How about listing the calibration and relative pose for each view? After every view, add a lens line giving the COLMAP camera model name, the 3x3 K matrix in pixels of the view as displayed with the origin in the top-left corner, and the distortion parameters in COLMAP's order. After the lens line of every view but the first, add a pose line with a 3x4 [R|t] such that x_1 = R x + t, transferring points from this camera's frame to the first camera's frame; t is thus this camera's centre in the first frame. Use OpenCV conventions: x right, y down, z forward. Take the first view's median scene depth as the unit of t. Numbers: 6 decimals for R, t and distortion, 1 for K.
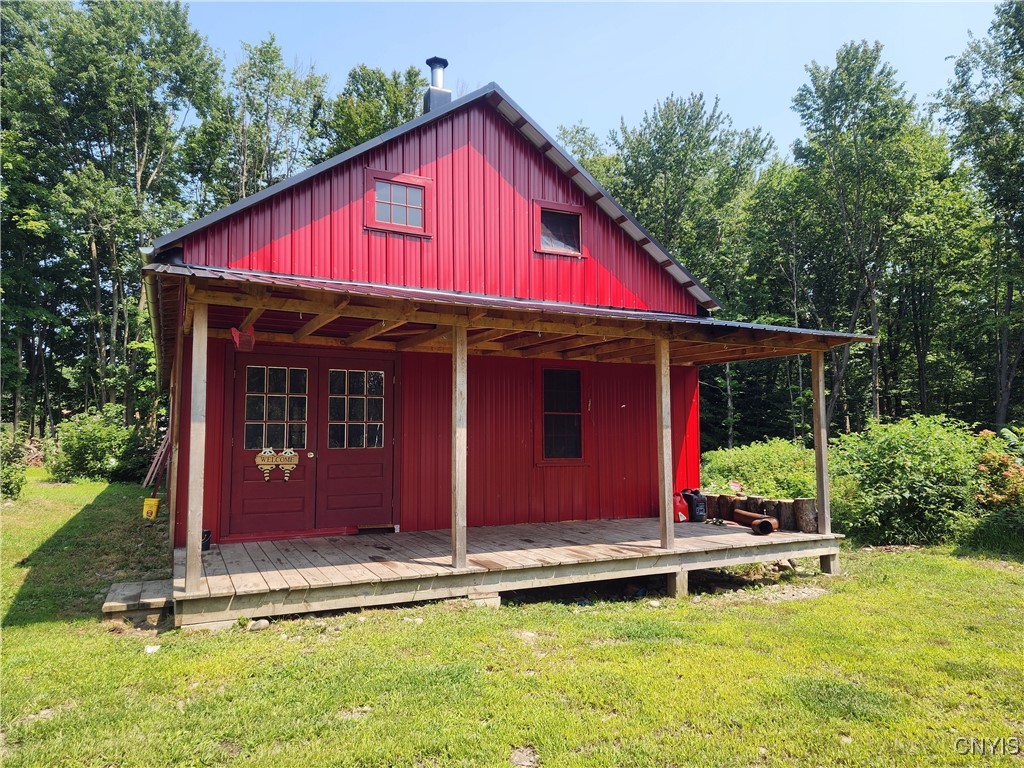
lens RADIAL K [[687.7, 0, 512.0], [0, 687.7, 384.0], [0, 0, 1]] dist [0.033742, -0.003573]
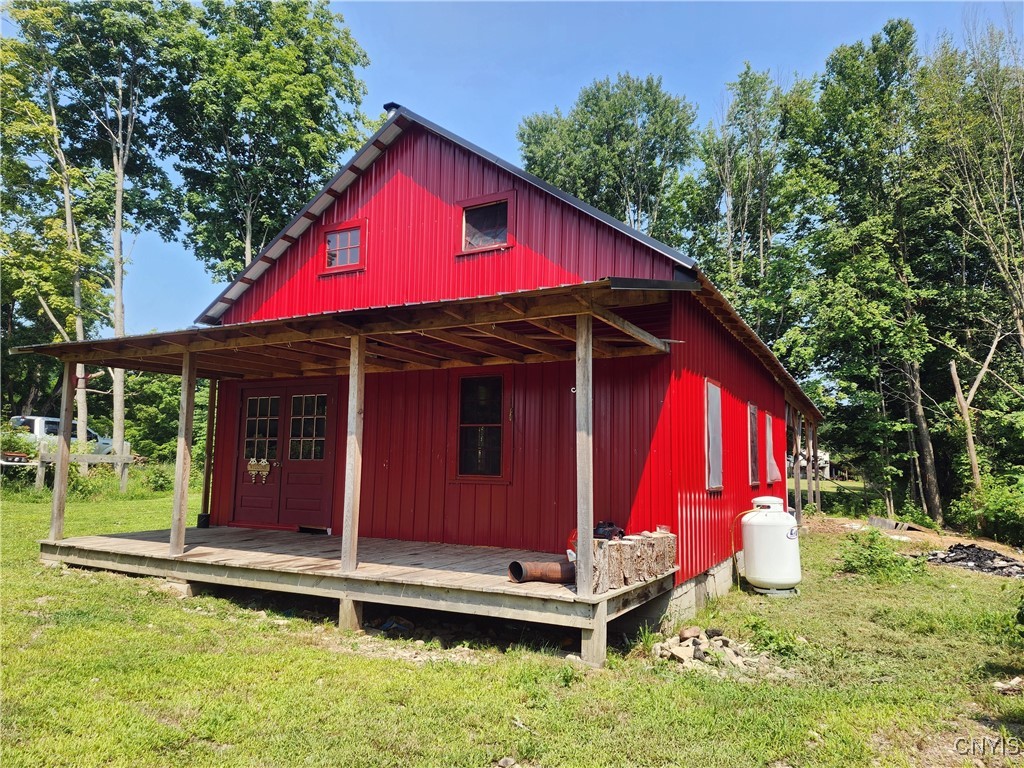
lens RADIAL K [[698.0, 0, 512.0], [0, 698.0, 384.0], [0, 0, 1]] dist [0.026195, -0.002203]
pose [[0.584115, -0.086267, -0.807073, 0.908856], [0.045270, 0.996251, -0.073724, 0.063401], [0.810407, 0.006527, 0.585831, 0.538575]]
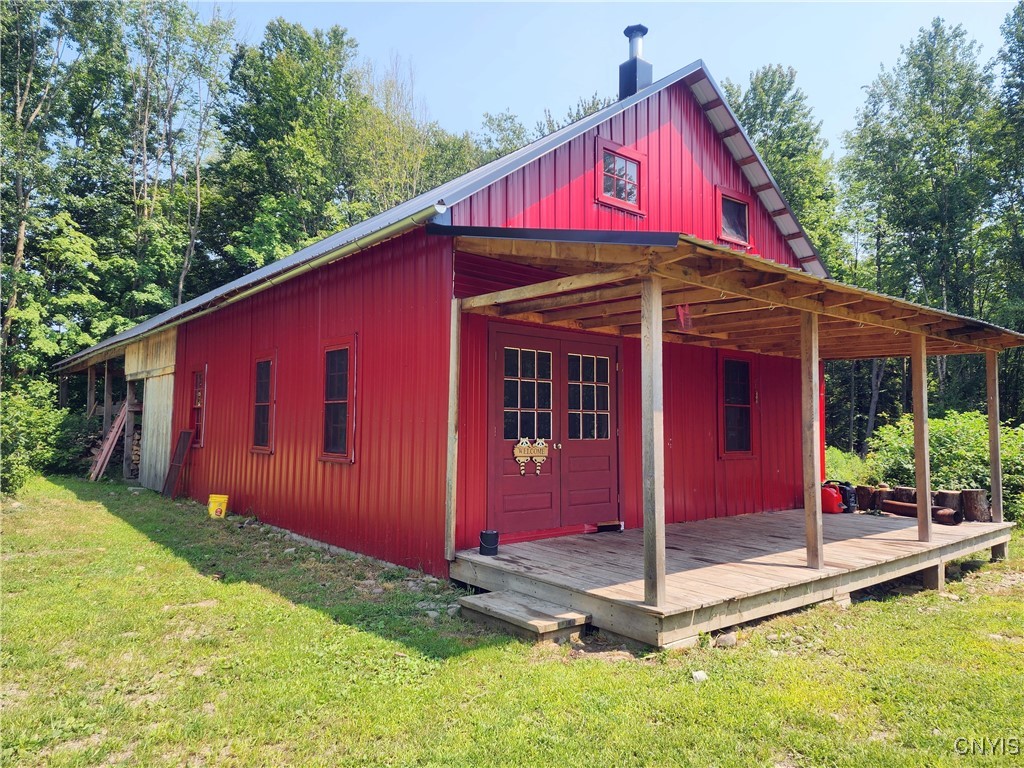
lens RADIAL K [[685.3, 0, 507.9], [0, 685.3, 378.6], [0, 0, 1]] dist [0.038401, -0.003261]
pose [[0.974071, 0.025706, 0.224775, -0.505854], [-0.027723, 0.999599, 0.005820, 0.008746], [-0.224536, -0.011901, 0.974393, 0.121175]]
